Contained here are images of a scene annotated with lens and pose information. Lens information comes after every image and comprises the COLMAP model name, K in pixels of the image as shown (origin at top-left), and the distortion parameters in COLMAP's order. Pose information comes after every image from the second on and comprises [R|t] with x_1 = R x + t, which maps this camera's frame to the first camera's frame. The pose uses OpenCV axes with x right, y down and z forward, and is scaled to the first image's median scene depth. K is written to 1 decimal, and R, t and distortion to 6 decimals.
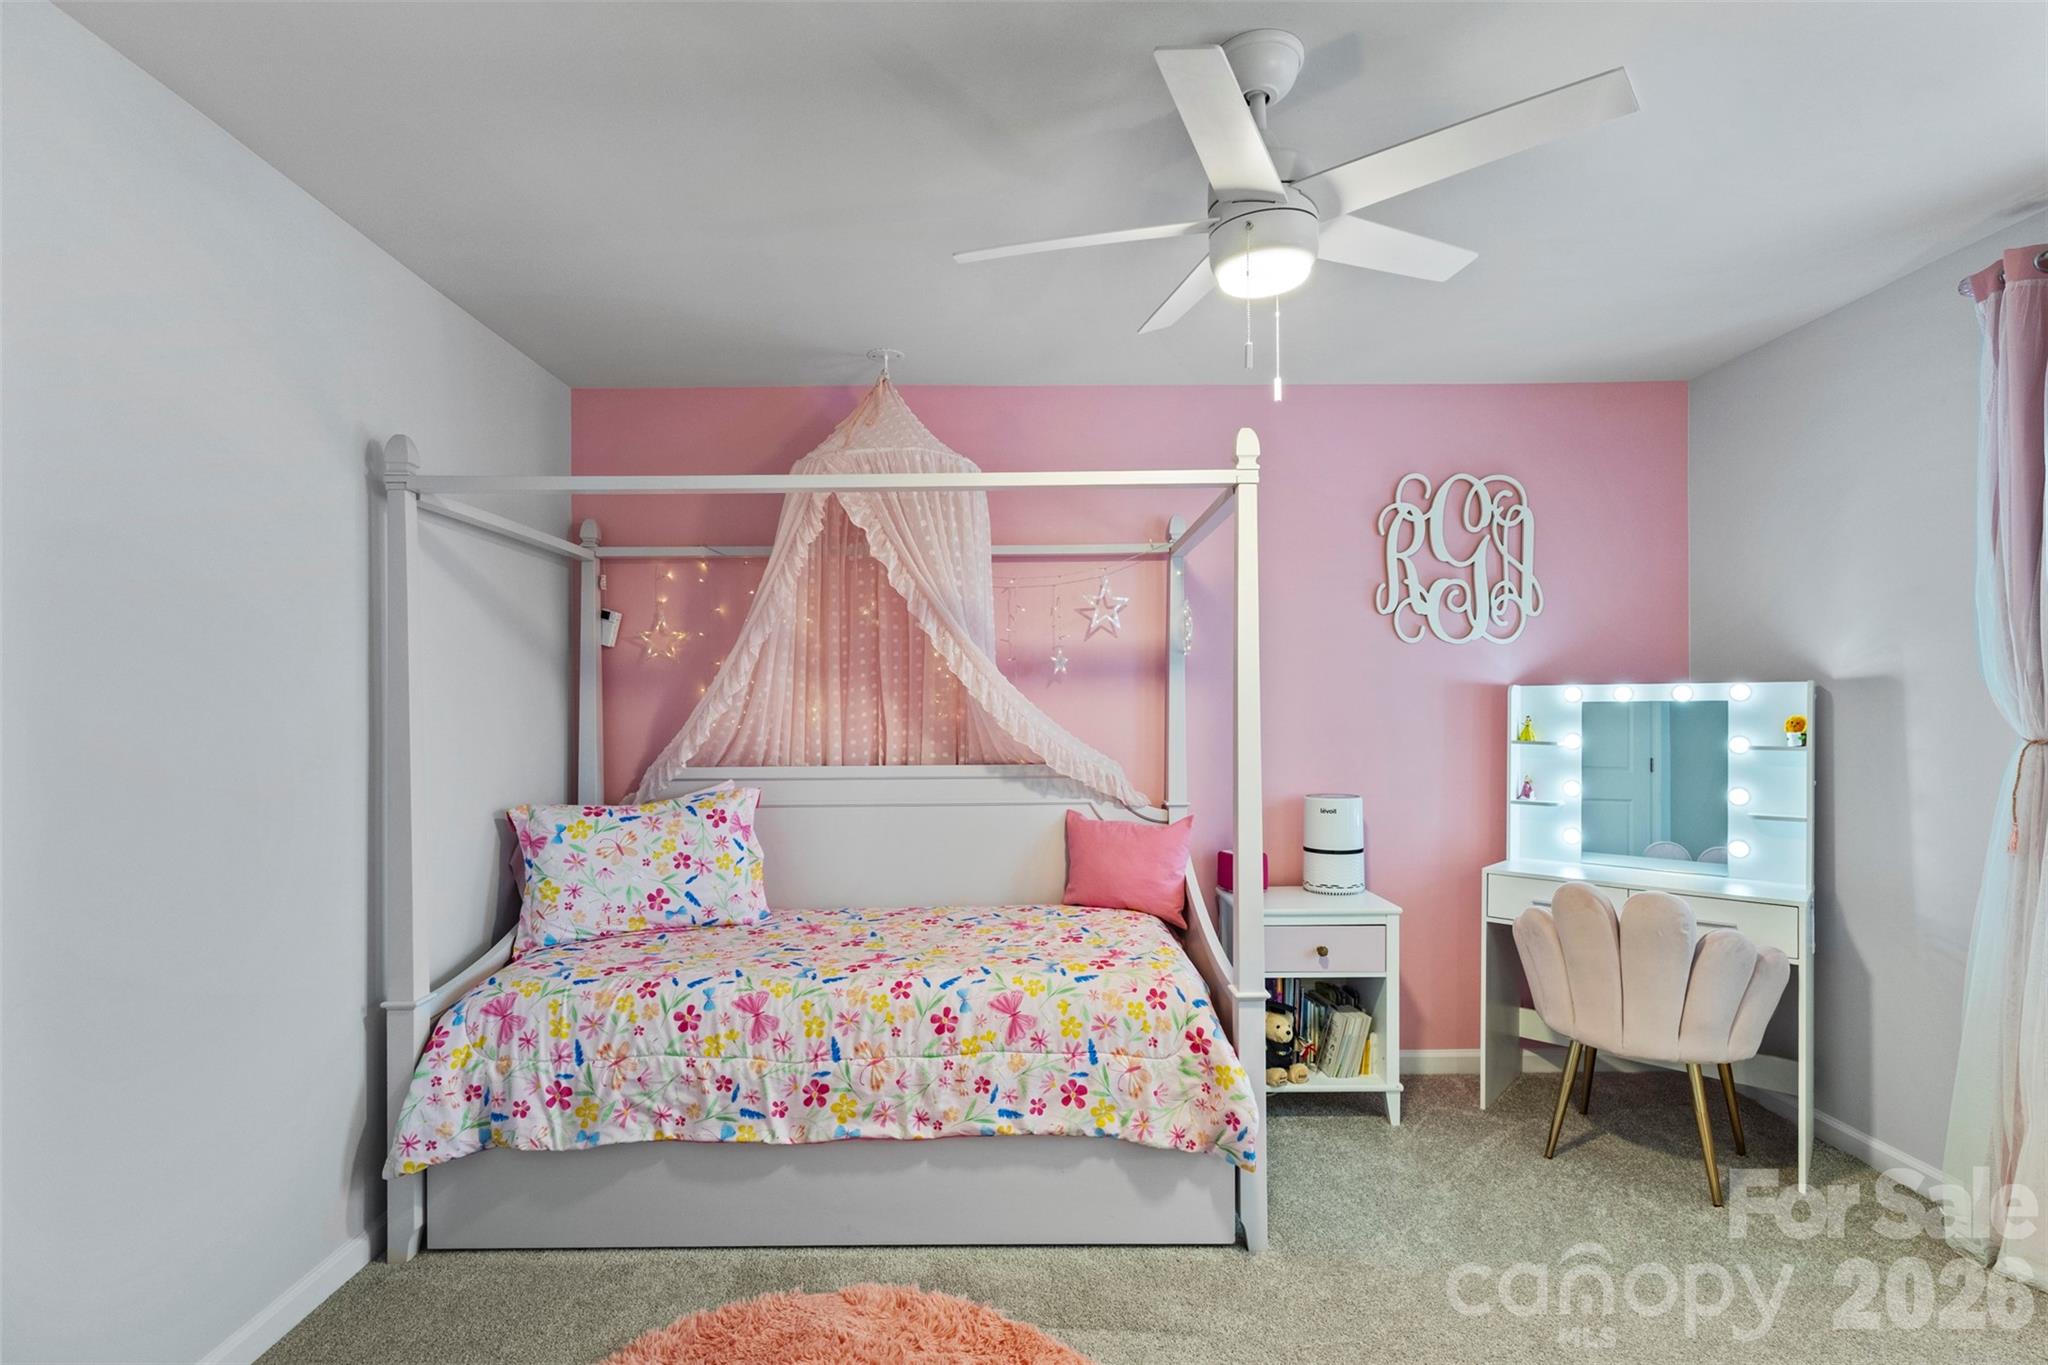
lens RADIAL K [[950.9, 0, 992.5], [0, 950.9, 710.9], [0, 0, 1]] dist [0.008459, 0.000481]
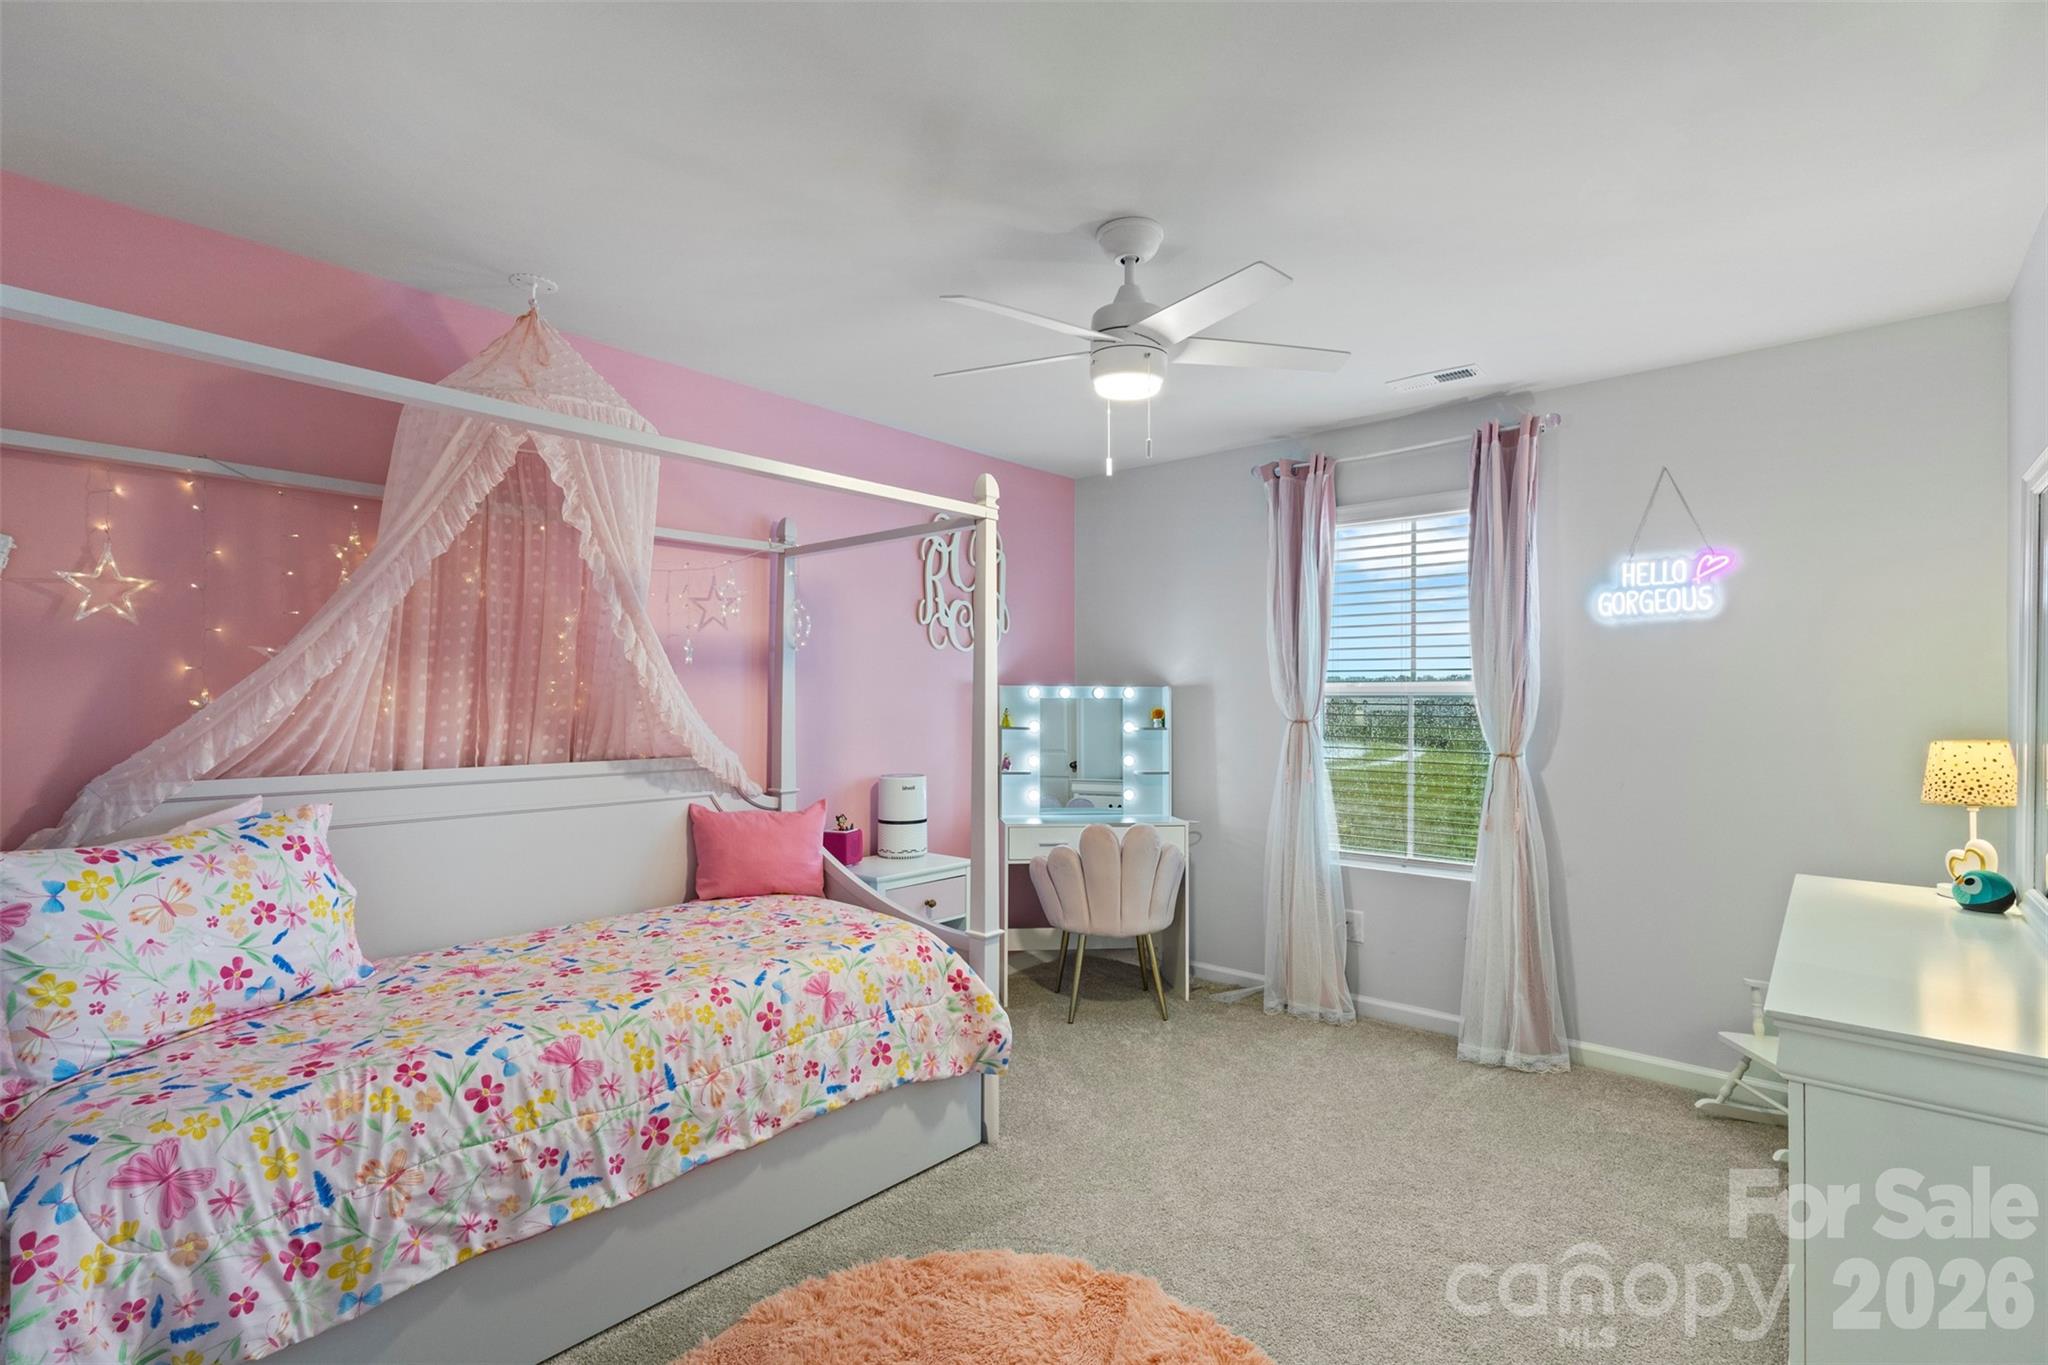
lens RADIAL K [[950.9, 0, 1014.0], [0, 950.9, 687.0], [0, 0, 1]] dist [0.008459, 0.000481]
pose [[0.664595, 0.019165, 0.746958, -0.594046], [-0.004795, 0.999760, -0.021385, 0.005357], [-0.747188, 0.010630, 0.664528, 0.147791]]
